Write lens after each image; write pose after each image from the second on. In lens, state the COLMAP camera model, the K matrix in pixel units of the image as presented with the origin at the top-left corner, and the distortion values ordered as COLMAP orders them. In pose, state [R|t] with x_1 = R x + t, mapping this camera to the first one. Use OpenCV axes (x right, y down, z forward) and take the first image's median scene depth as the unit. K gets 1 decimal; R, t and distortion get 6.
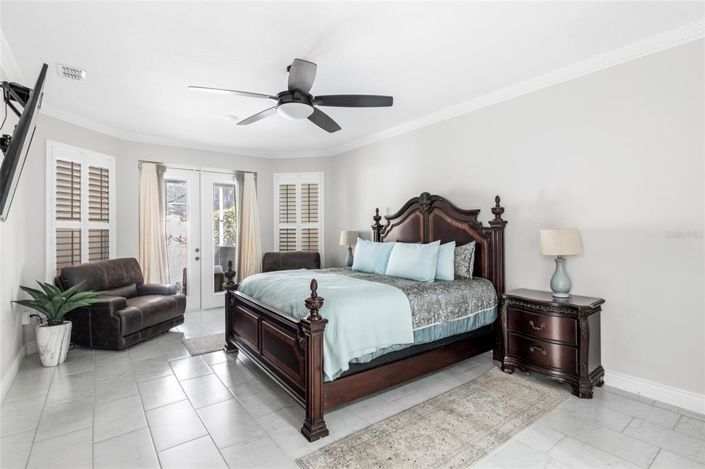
lens RADIAL K [[345.3, 0, 354.3], [0, 345.3, 232.7], [0, 0, 1]] dist [-0.002197, -0.000176]
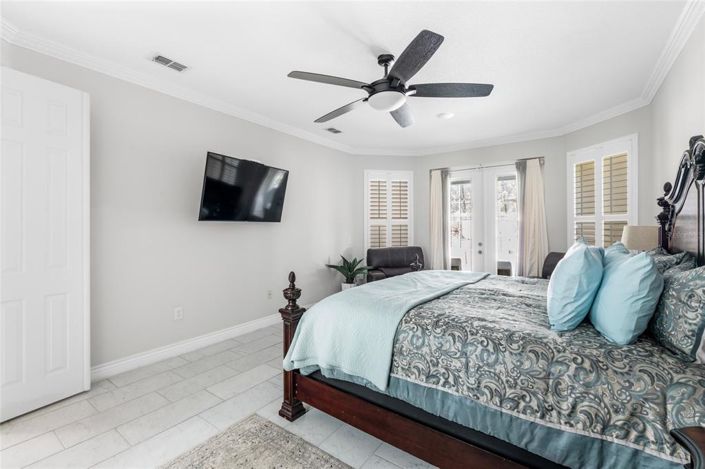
lens RADIAL K [[313.9, 0, 353.4], [0, 313.9, 229.5], [0, 0, 1]] dist [0.003614, -0.000059]
pose [[0.282433, 0.012032, -0.959212, 0.634562], [-0.001872, 0.999926, 0.011991, -0.007698], [0.959285, -0.001591, 0.282435, 0.649614]]
